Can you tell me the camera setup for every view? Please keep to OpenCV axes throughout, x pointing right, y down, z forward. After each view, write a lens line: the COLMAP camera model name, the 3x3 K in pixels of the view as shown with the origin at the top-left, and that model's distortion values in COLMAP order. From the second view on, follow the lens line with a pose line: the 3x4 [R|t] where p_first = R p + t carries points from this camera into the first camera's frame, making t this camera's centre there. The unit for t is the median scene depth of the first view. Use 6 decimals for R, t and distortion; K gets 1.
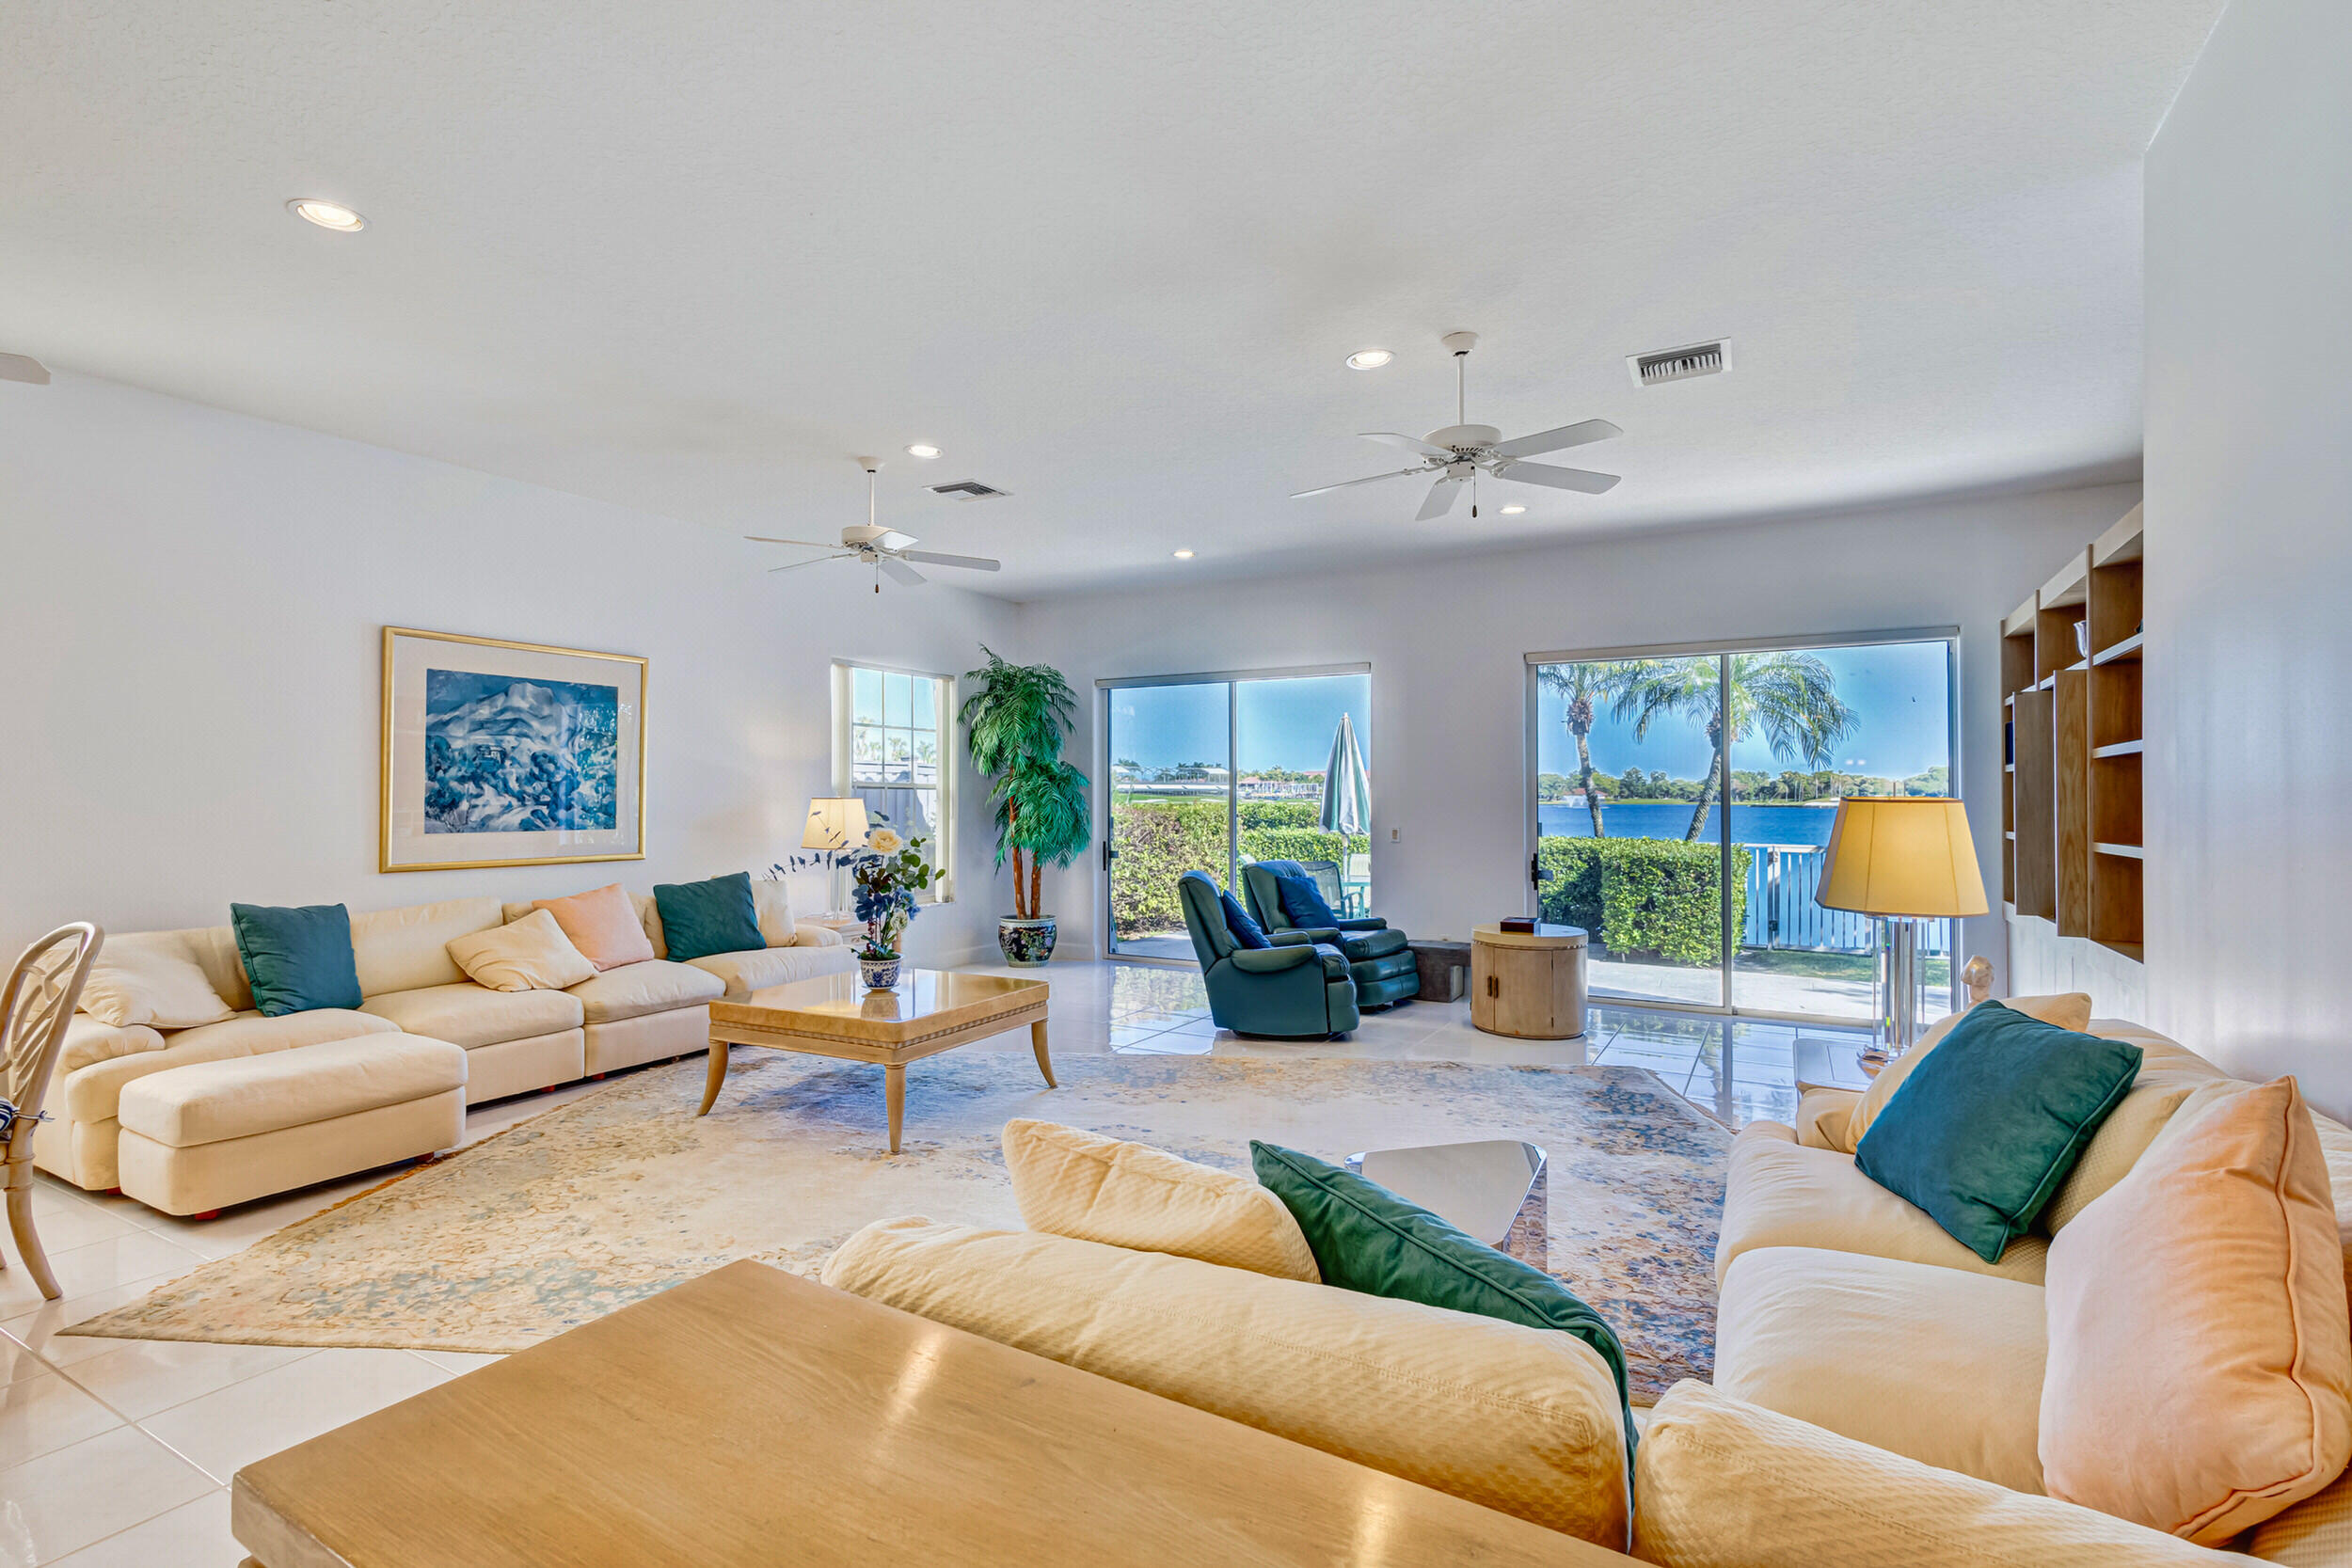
lens RADIAL K [[1083.2, 0, 1170.8], [0, 1083.2, 784.2], [0, 0, 1]] dist [0.013333, -0.001825]
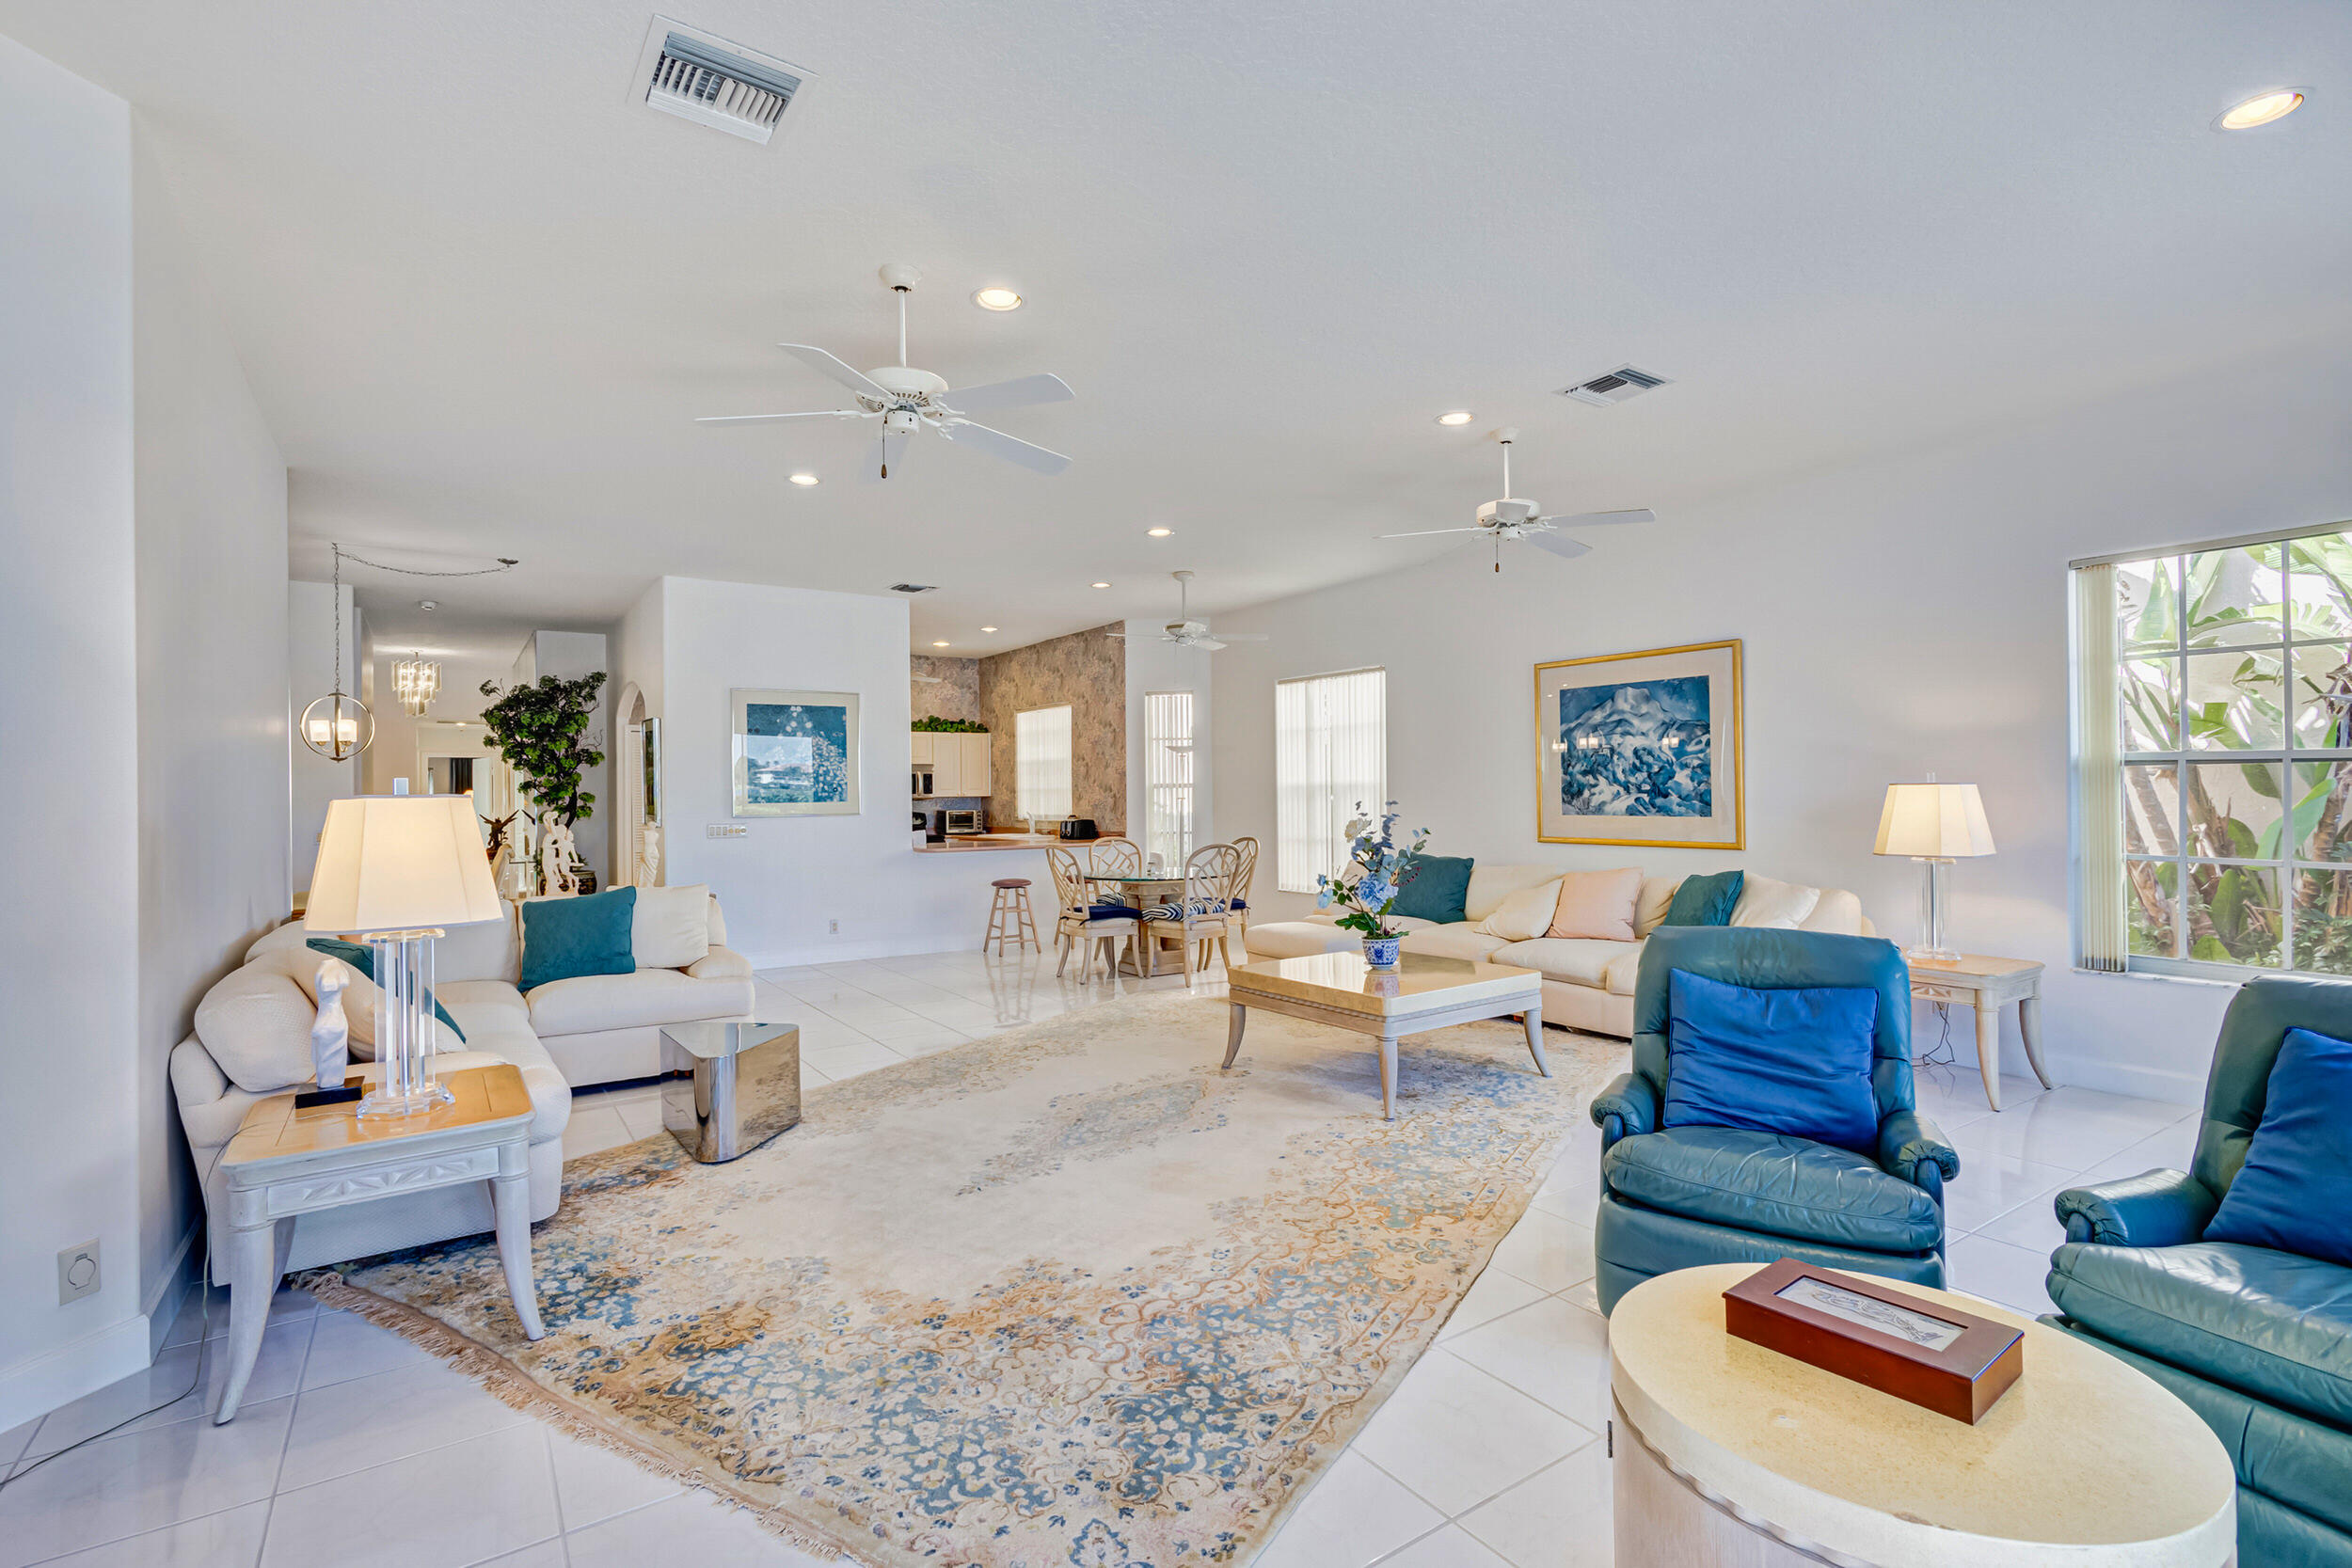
lens RADIAL K [[1083.2, 0, 1170.8], [0, 1083.2, 784.2], [0, 0, 1]] dist [0.013333, -0.001825]
pose [[-0.439943, -0.001683, -0.898024, 0.629090], [0.022039, 0.999677, -0.012671, 0.012964], [0.897755, -0.025366, -0.439764, 1.026984]]
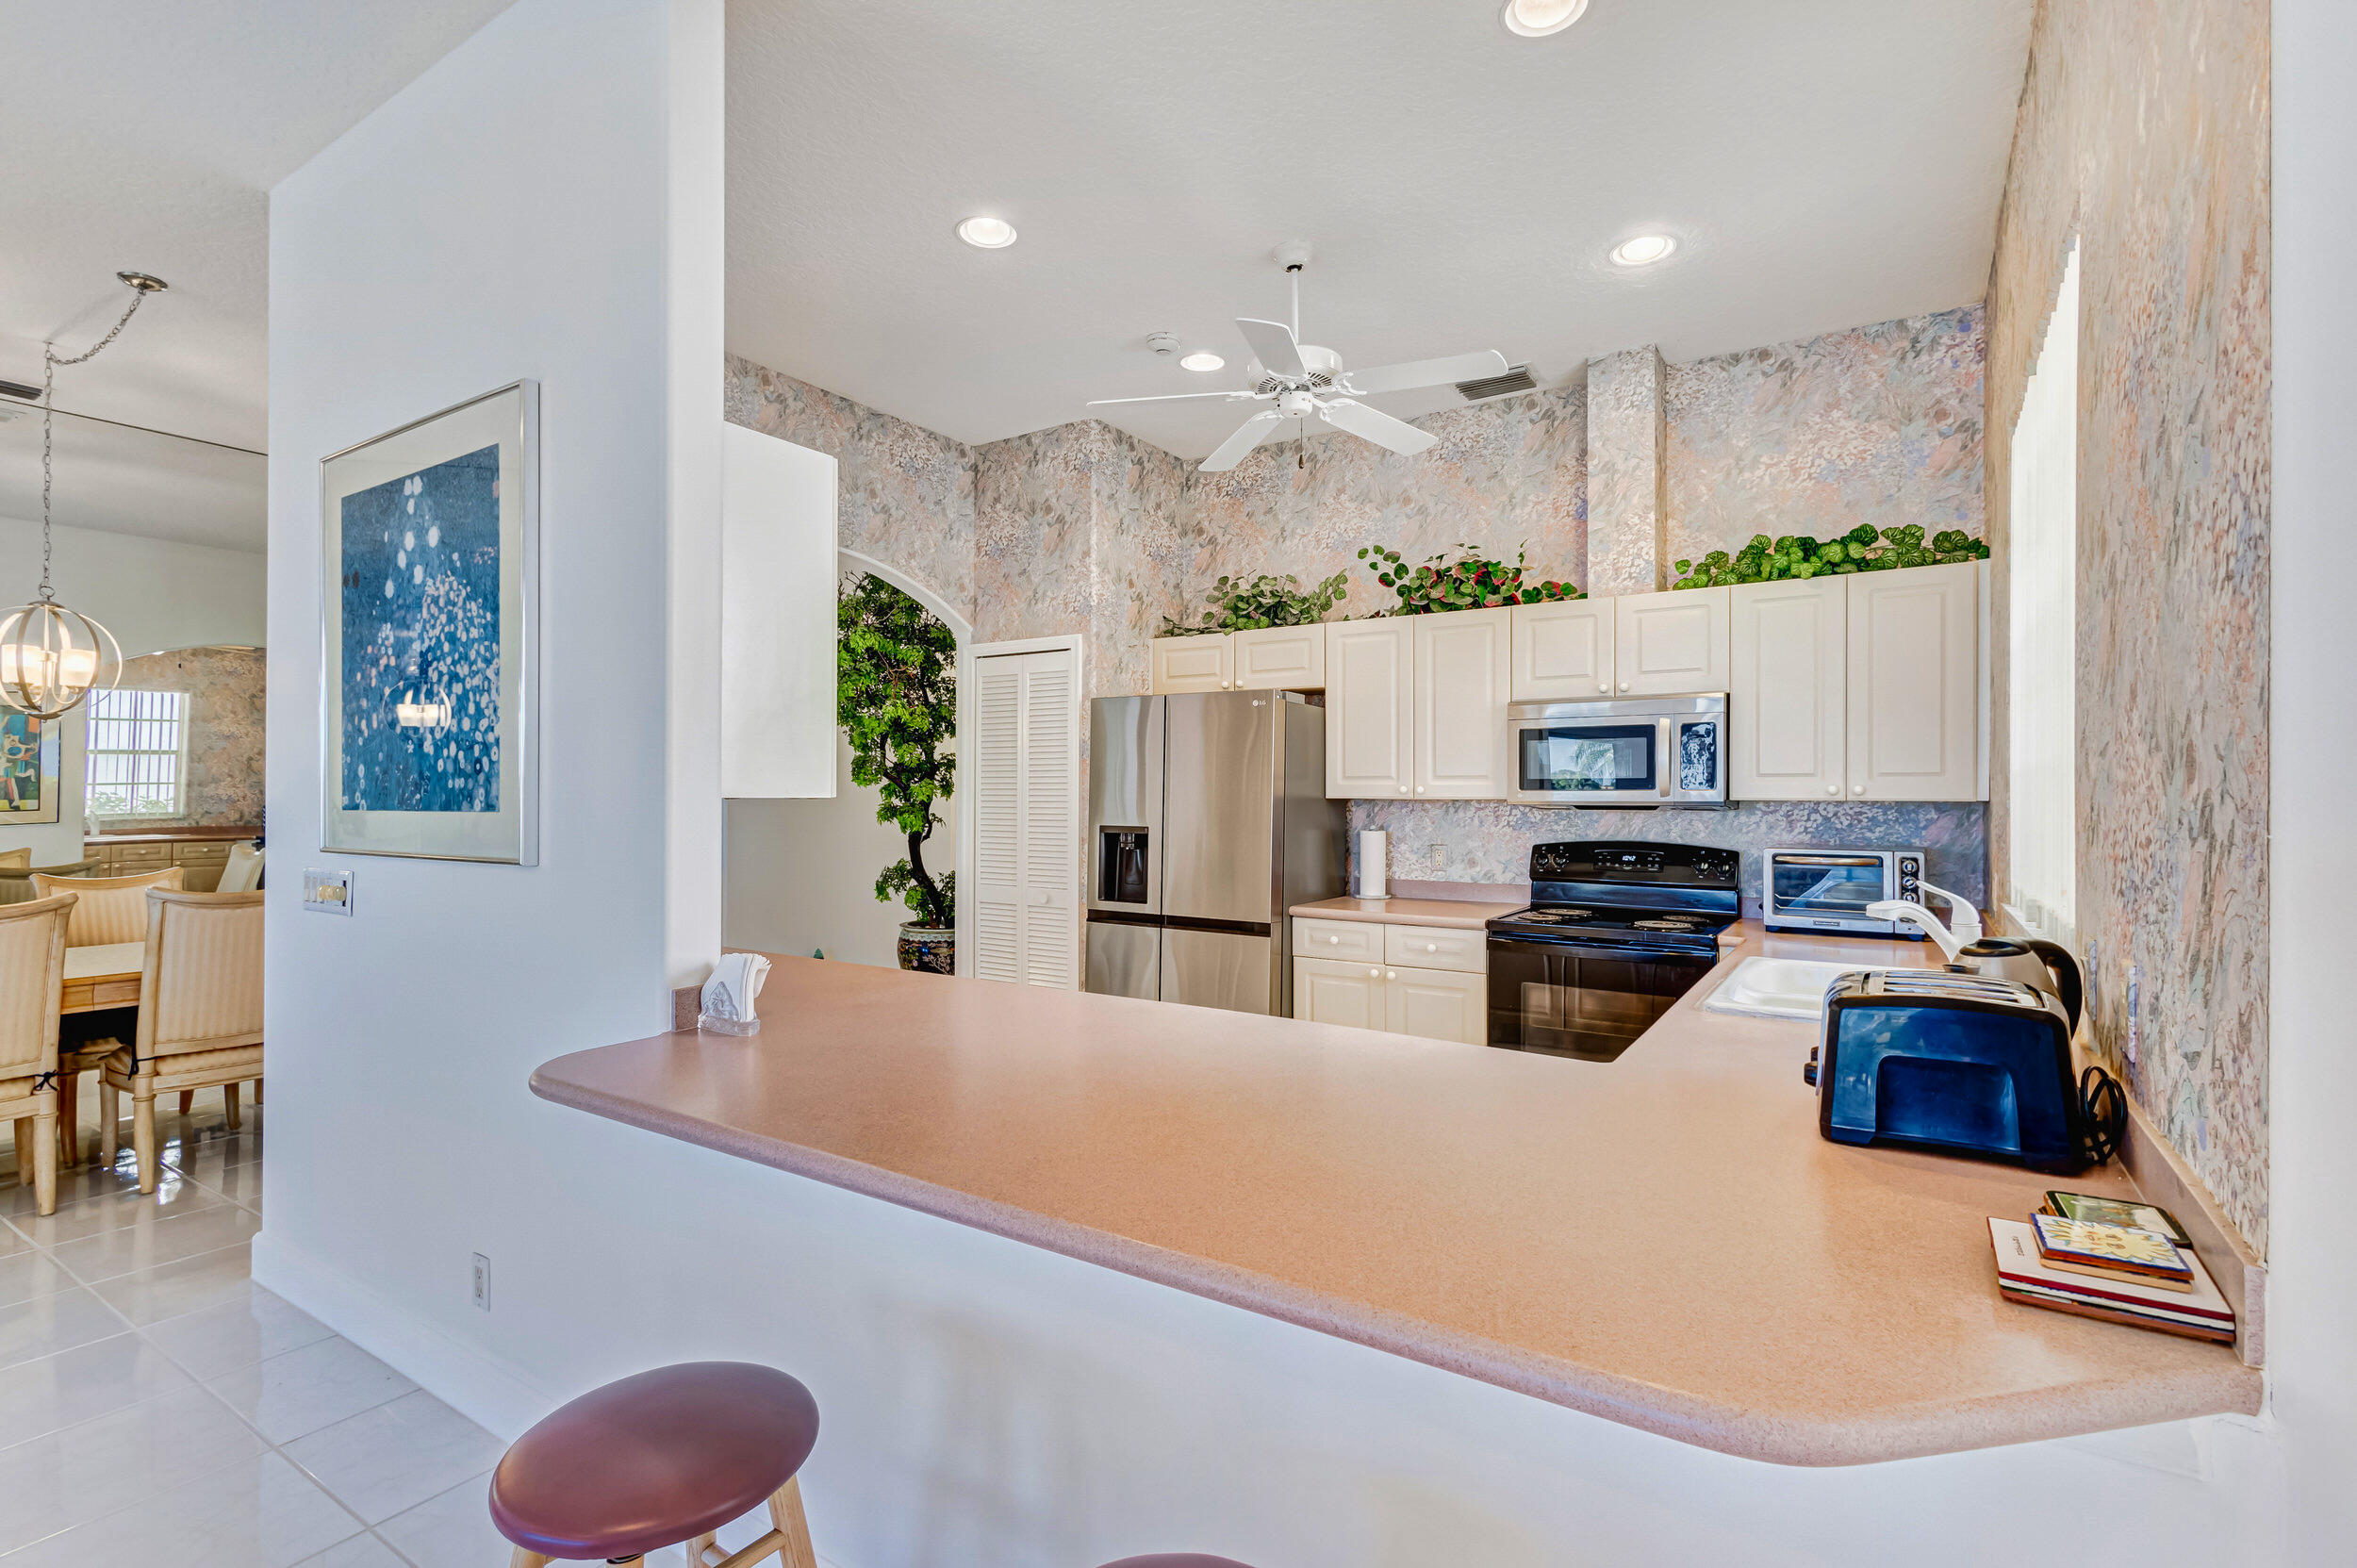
lens RADIAL K [[1085.7, 0, 1173.3], [0, 1085.7, 784.2], [0, 0, 1]] dist [0.013333, -0.001825]
pose [[-0.998078, -0.000665, 0.061969, -0.763005], [-0.002013, 0.999763, -0.021696, 0.006476], [-0.061940, -0.021779, -0.997842, 0.347232]]
